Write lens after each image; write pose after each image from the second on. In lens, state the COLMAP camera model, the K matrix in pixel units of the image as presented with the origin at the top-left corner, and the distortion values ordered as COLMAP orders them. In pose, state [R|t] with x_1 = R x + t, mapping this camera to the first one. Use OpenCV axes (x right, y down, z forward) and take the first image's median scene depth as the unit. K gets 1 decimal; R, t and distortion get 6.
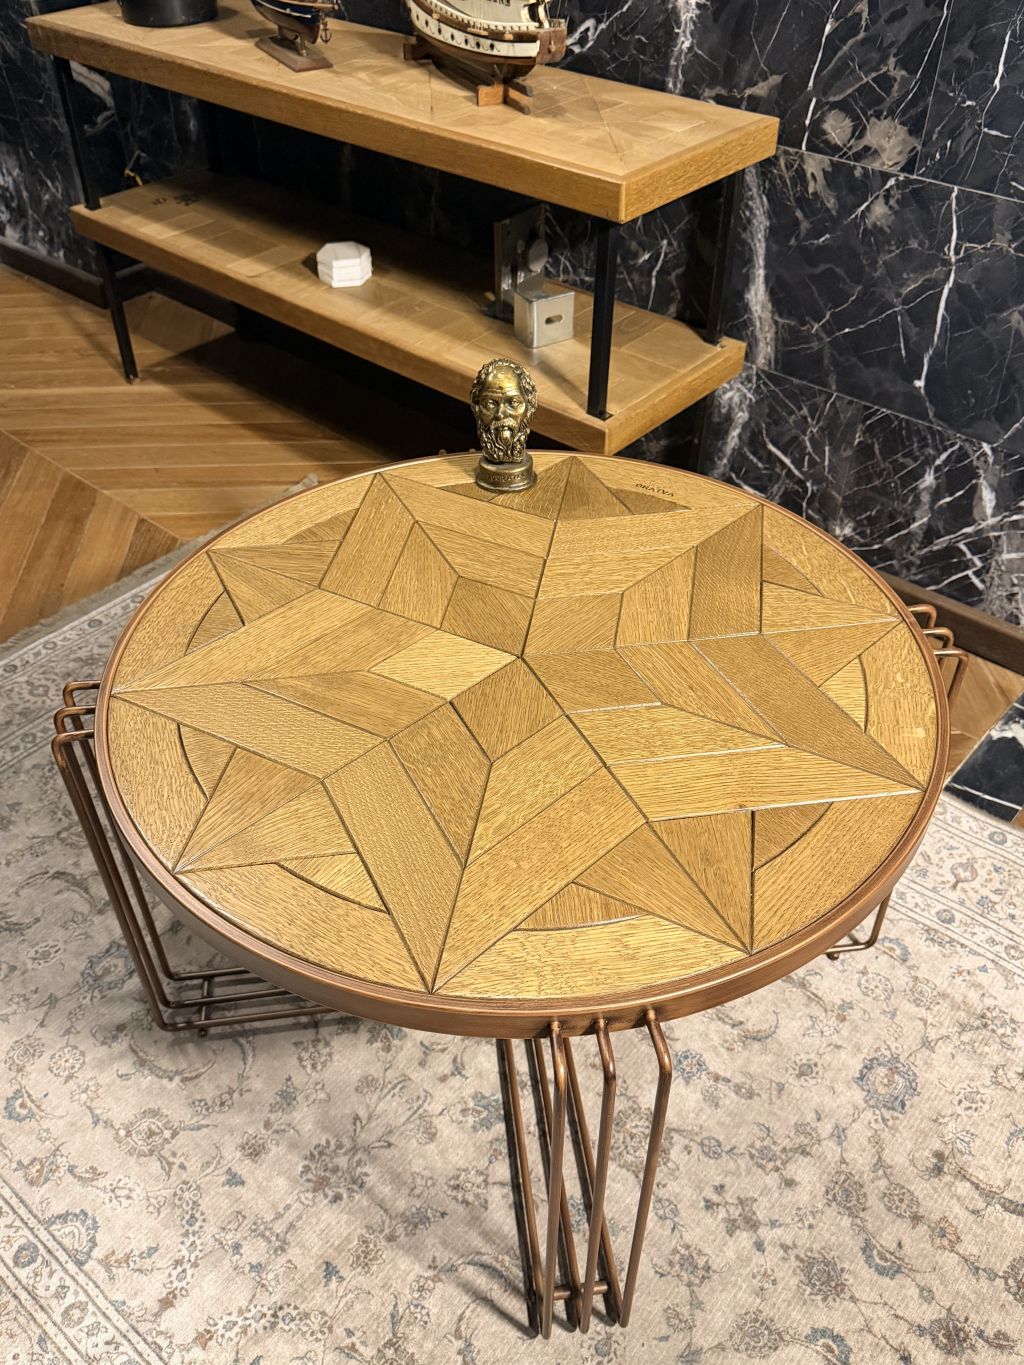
lens RADIAL K [[1166.0, 0, 507.3], [0, 1166.0, 681.0], [0, 0, 1]] dist [0.025128, -0.041254]
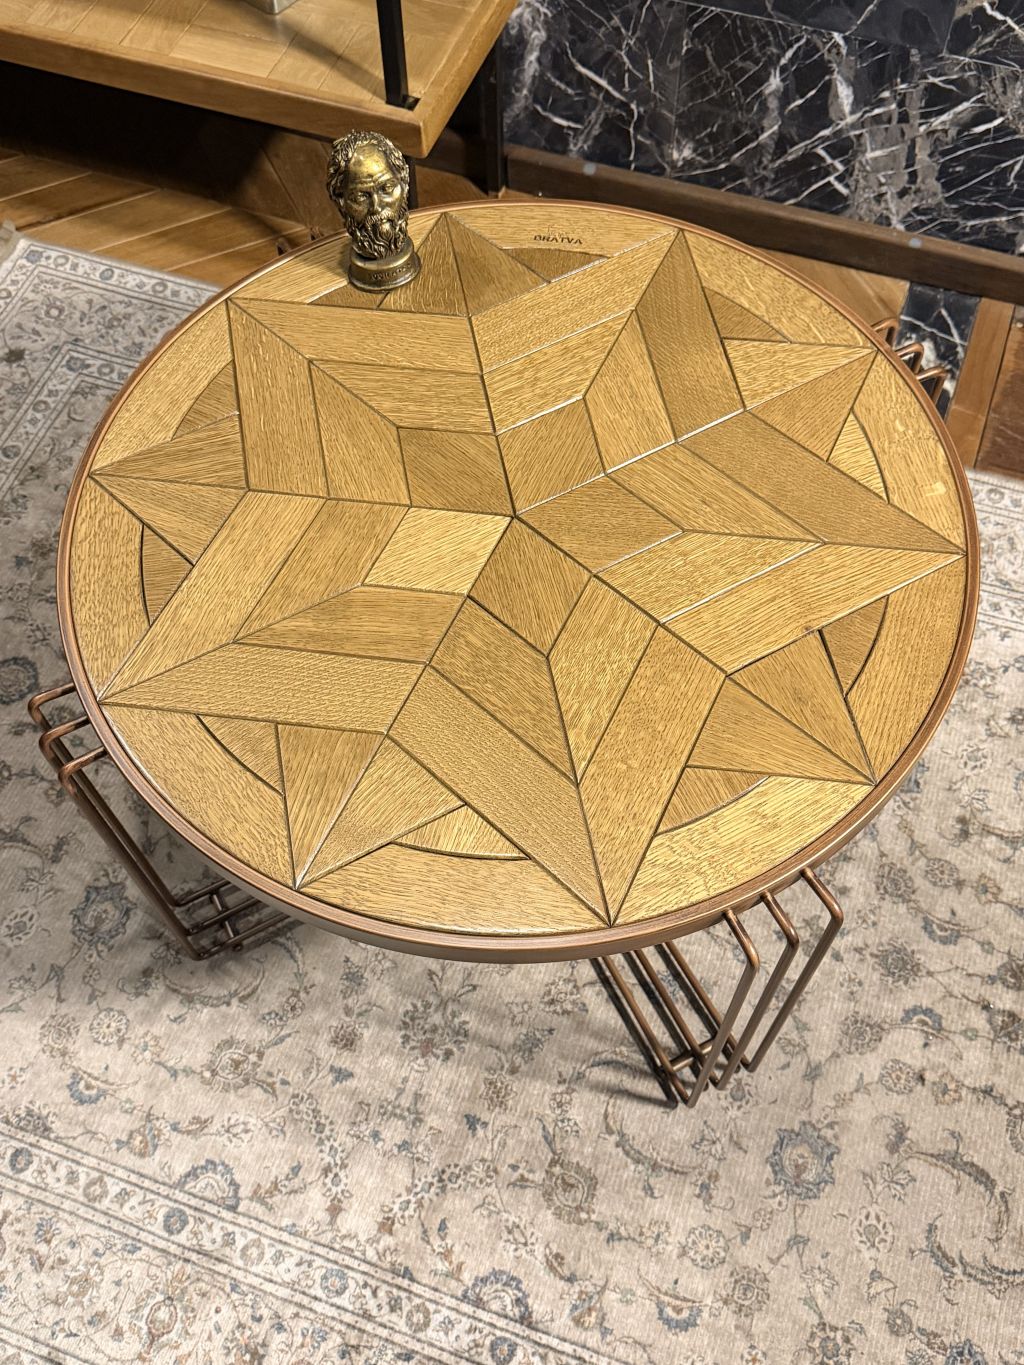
lens RADIAL K [[1374.0, 0, 510.2], [0, 1374.0, 681.6], [0, 0, 1]] dist [0.005641, 0.000000]
pose [[0.935432, -0.311889, 0.166406, -0.144231], [0.241370, 0.907437, 0.343946, -0.186089], [-0.258276, -0.281573, 0.924127, -0.014611]]
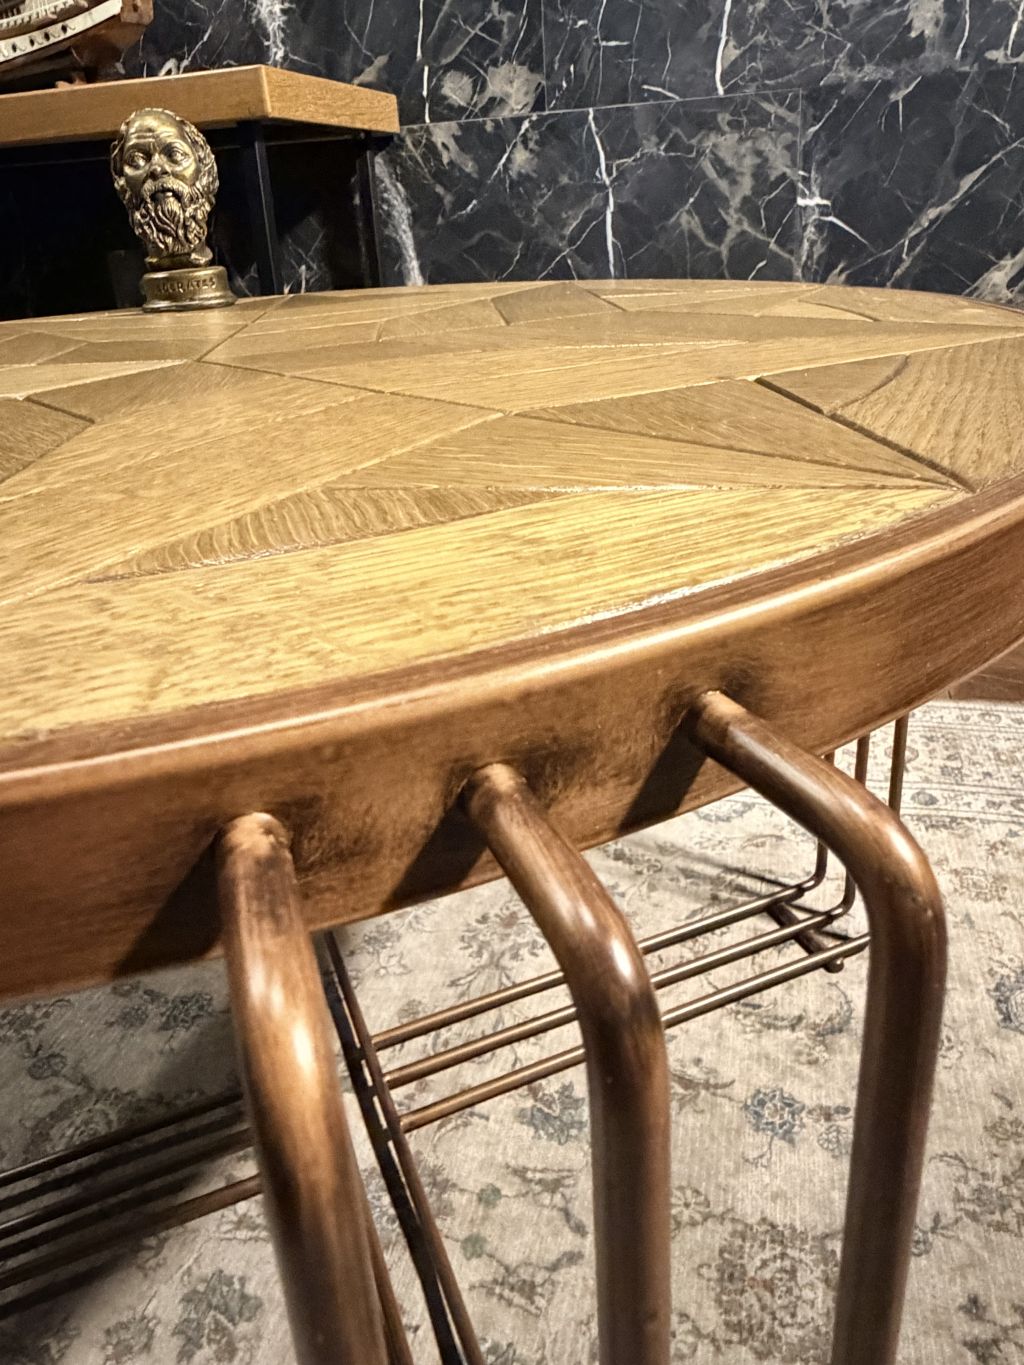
lens RADIAL K [[976.2, 0, 512.4], [0, 976.2, 584.7], [0, 0, 1]] dist [-0.000208, 0.005917]
pose [[0.902900, -0.200611, 0.380166, -0.073306], [0.322754, 0.900527, -0.291345, 0.160193], [-0.283903, 0.385755, 0.877834, 0.427649]]
